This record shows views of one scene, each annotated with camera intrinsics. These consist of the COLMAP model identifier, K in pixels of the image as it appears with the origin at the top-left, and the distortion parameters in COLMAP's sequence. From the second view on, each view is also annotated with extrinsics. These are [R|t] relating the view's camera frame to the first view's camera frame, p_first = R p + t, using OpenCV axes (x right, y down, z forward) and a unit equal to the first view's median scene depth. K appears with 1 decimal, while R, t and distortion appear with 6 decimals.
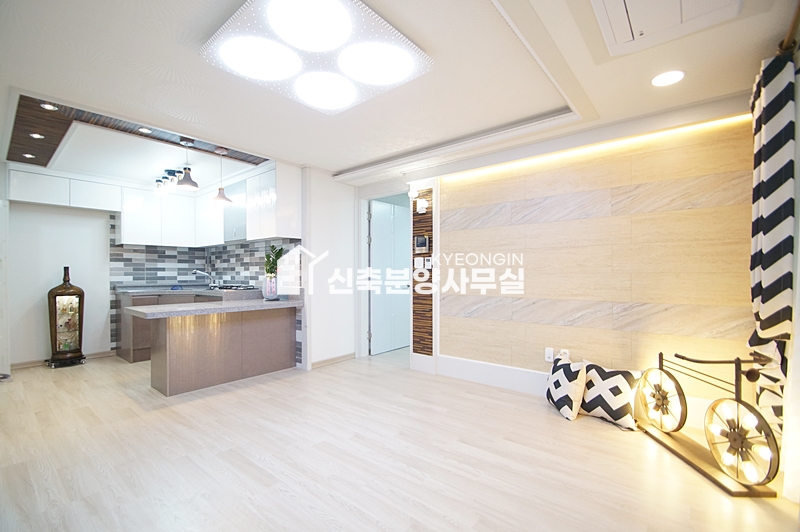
lens RADIAL K [[356.1, 0, 394.5], [0, 356.1, 273.4], [0, 0, 1]] dist [-0.001356, -0.000511]
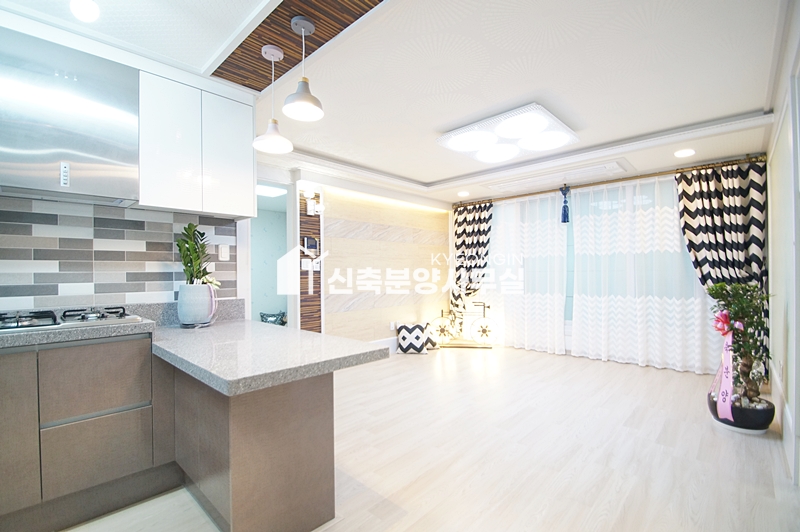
lens RADIAL K [[356.1, 0, 394.5], [0, 356.1, 273.4], [0, 0, 1]] dist [-0.001356, -0.000511]
pose [[0.070421, 0.005414, 0.997503, -0.983013], [0.014092, 0.999880, -0.006422, 0.005606], [-0.997418, 0.014509, 0.070337, 0.755447]]
